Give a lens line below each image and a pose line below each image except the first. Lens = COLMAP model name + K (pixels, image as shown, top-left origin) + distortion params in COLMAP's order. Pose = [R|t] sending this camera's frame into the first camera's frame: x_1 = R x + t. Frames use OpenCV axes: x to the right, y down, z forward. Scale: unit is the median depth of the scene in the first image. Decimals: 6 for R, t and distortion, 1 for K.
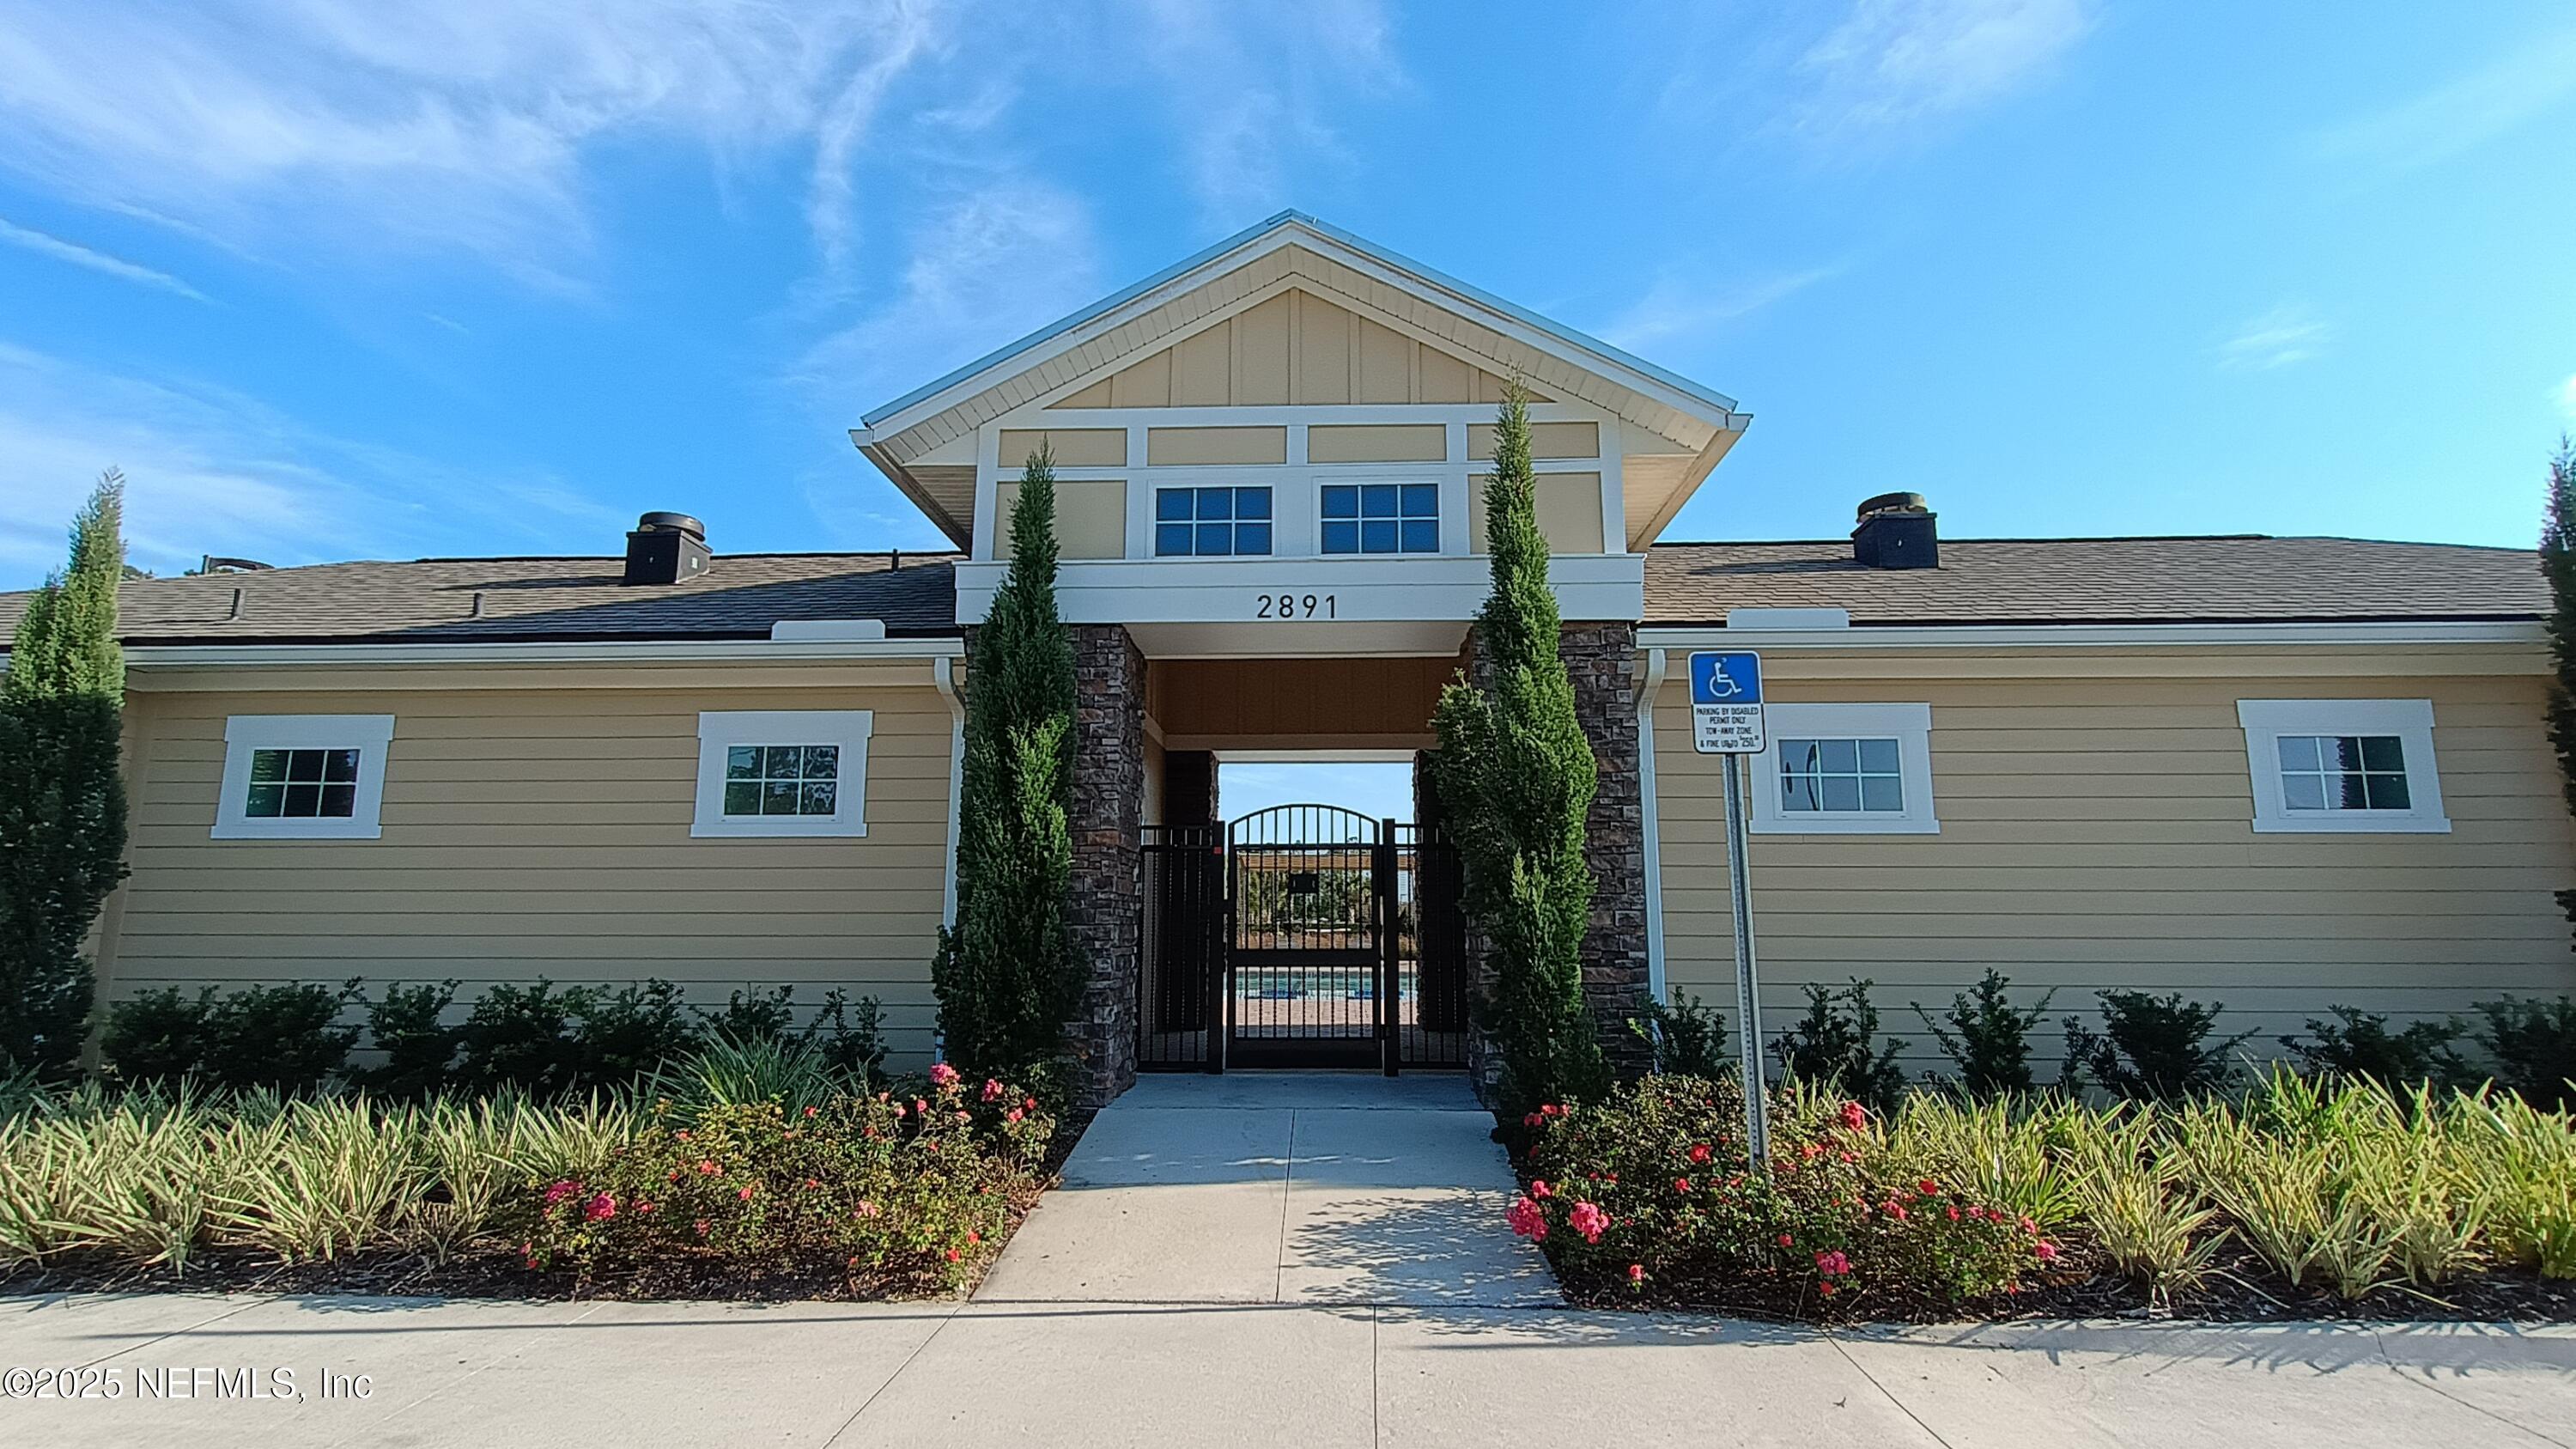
lens RADIAL K [[1172.4, 0, 1290.7], [0, 1172.4, 730.6], [0, 0, 1]] dist [0.001267, 0.000842]
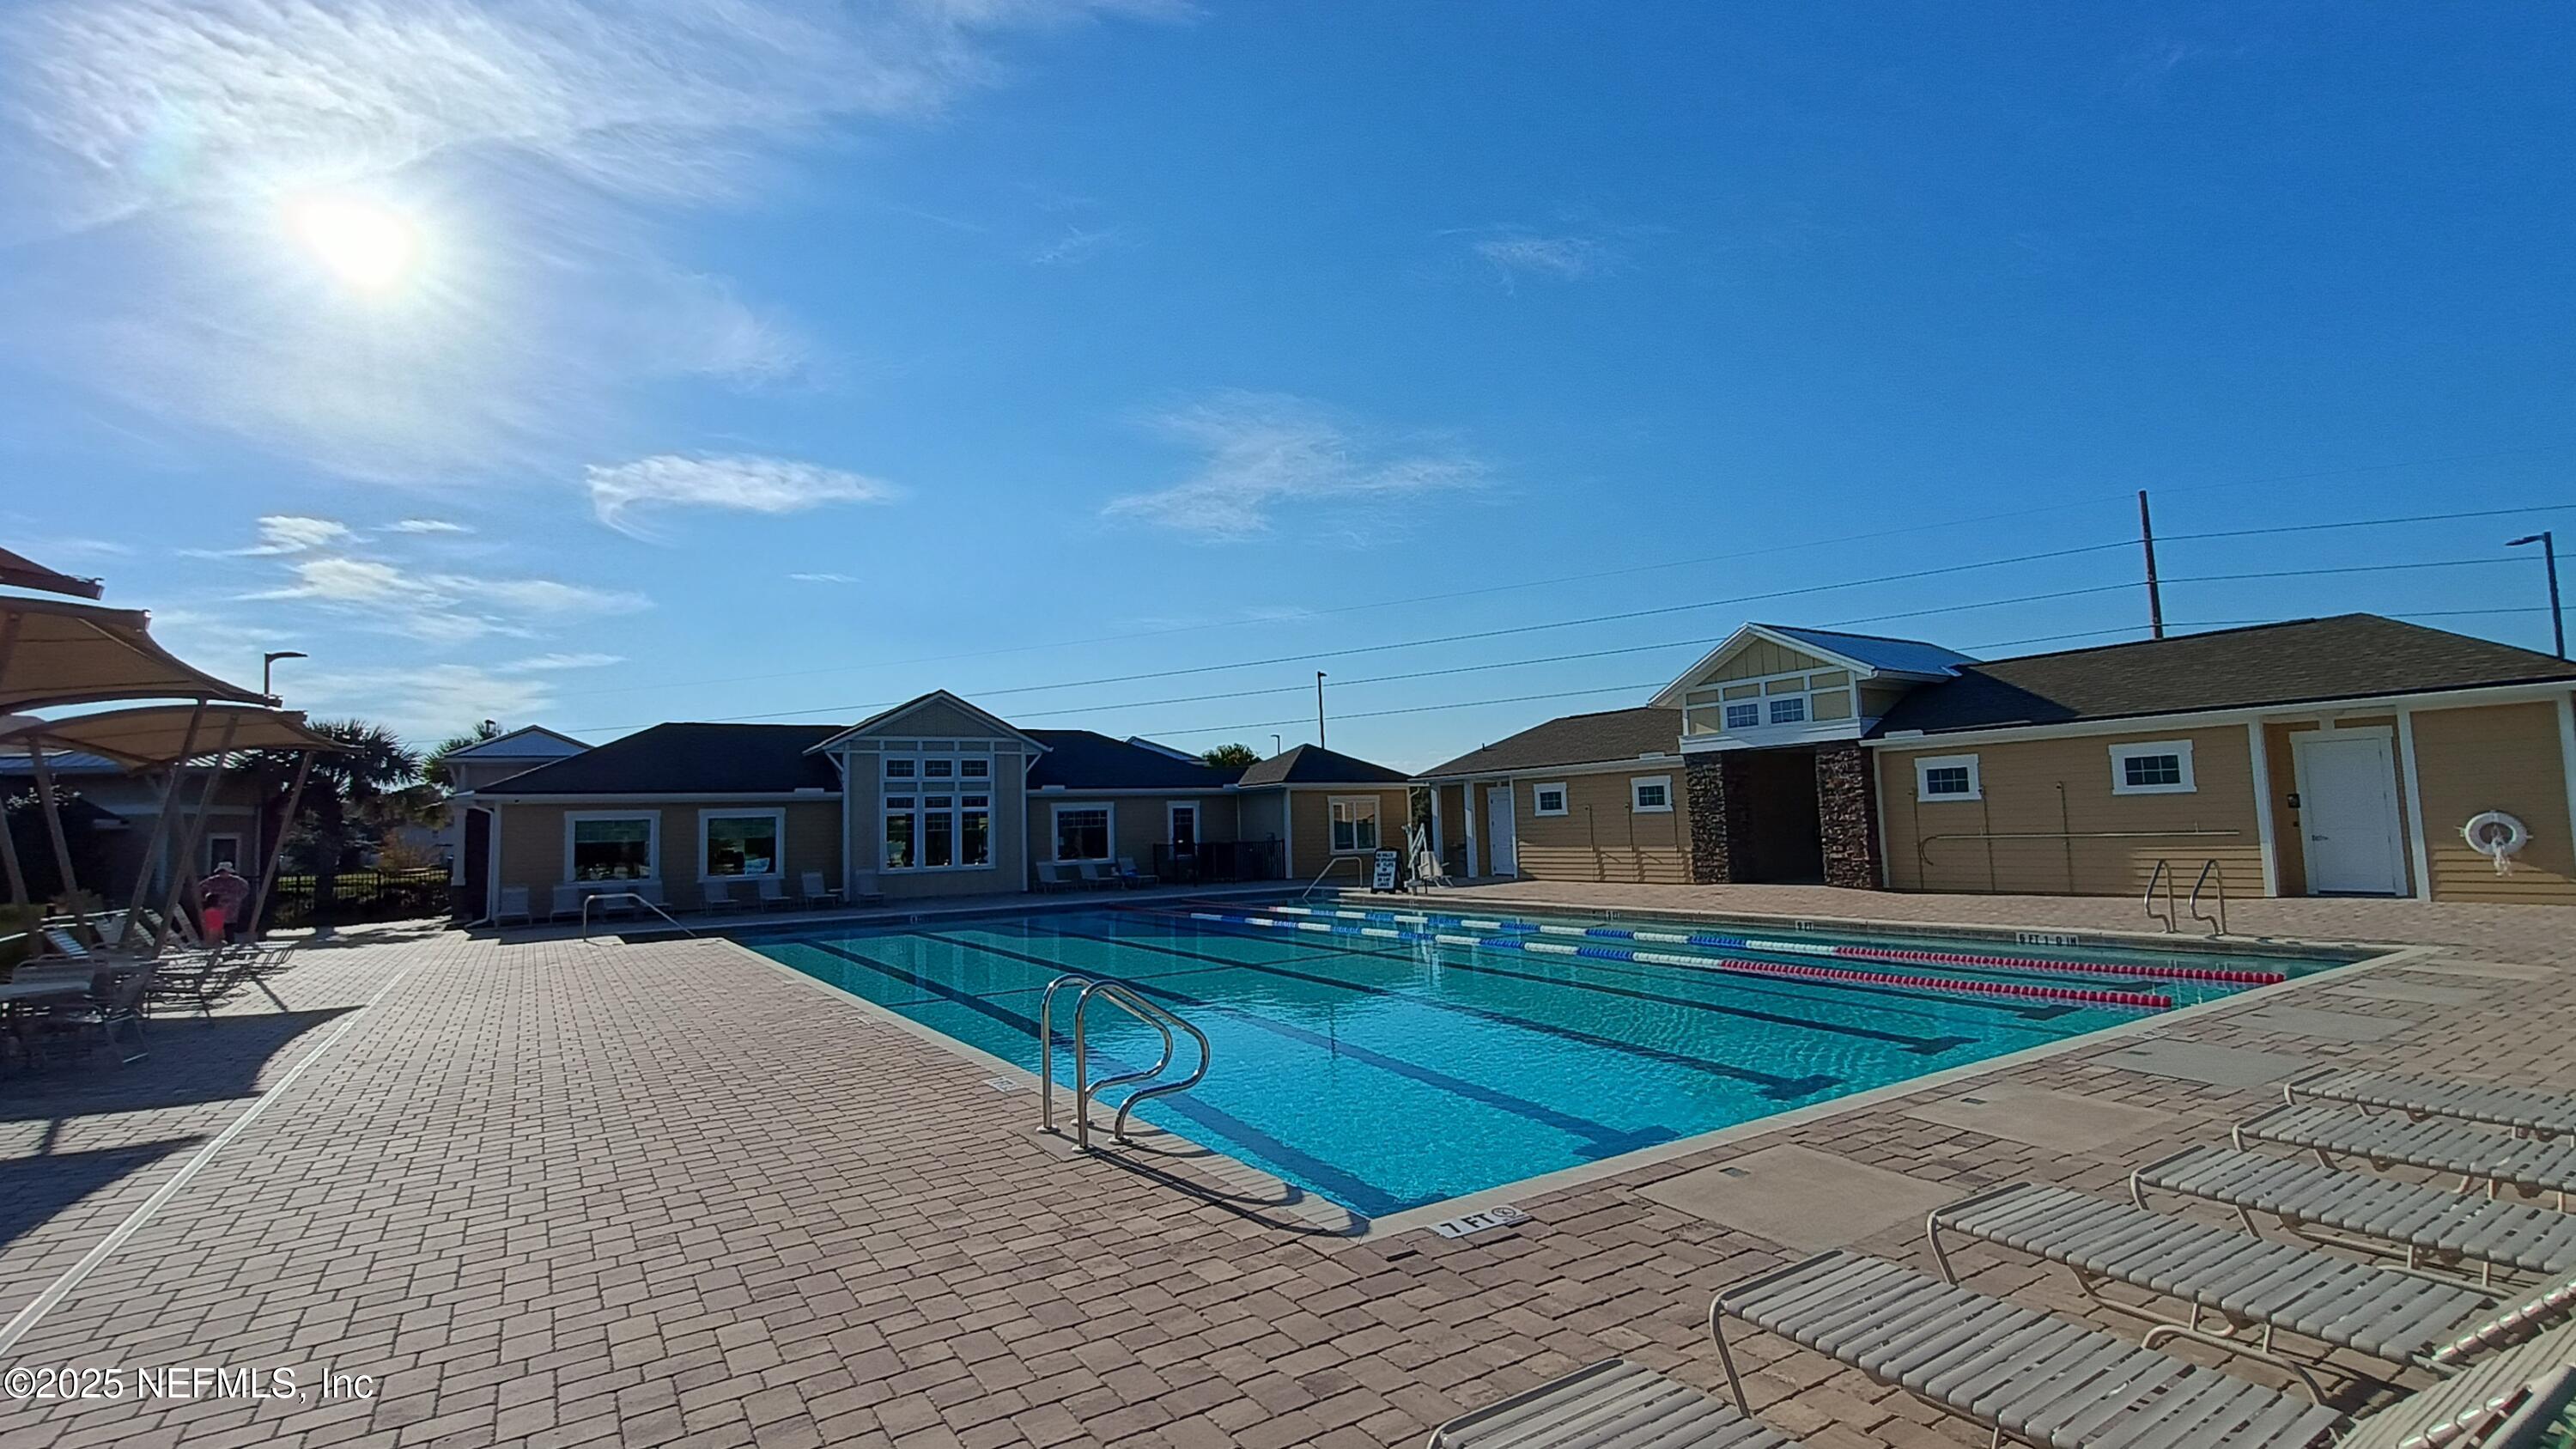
lens RADIAL K [[1172.4, 0, 1290.7], [0, 1172.4, 730.6], [0, 0, 1]] dist [0.001267, 0.000842]
pose [[0.571958, -0.084476, -0.815922, 1.926266], [0.171919, 0.984937, 0.018540, -0.420444], [0.802065, -0.150877, 0.577865, -1.979073]]
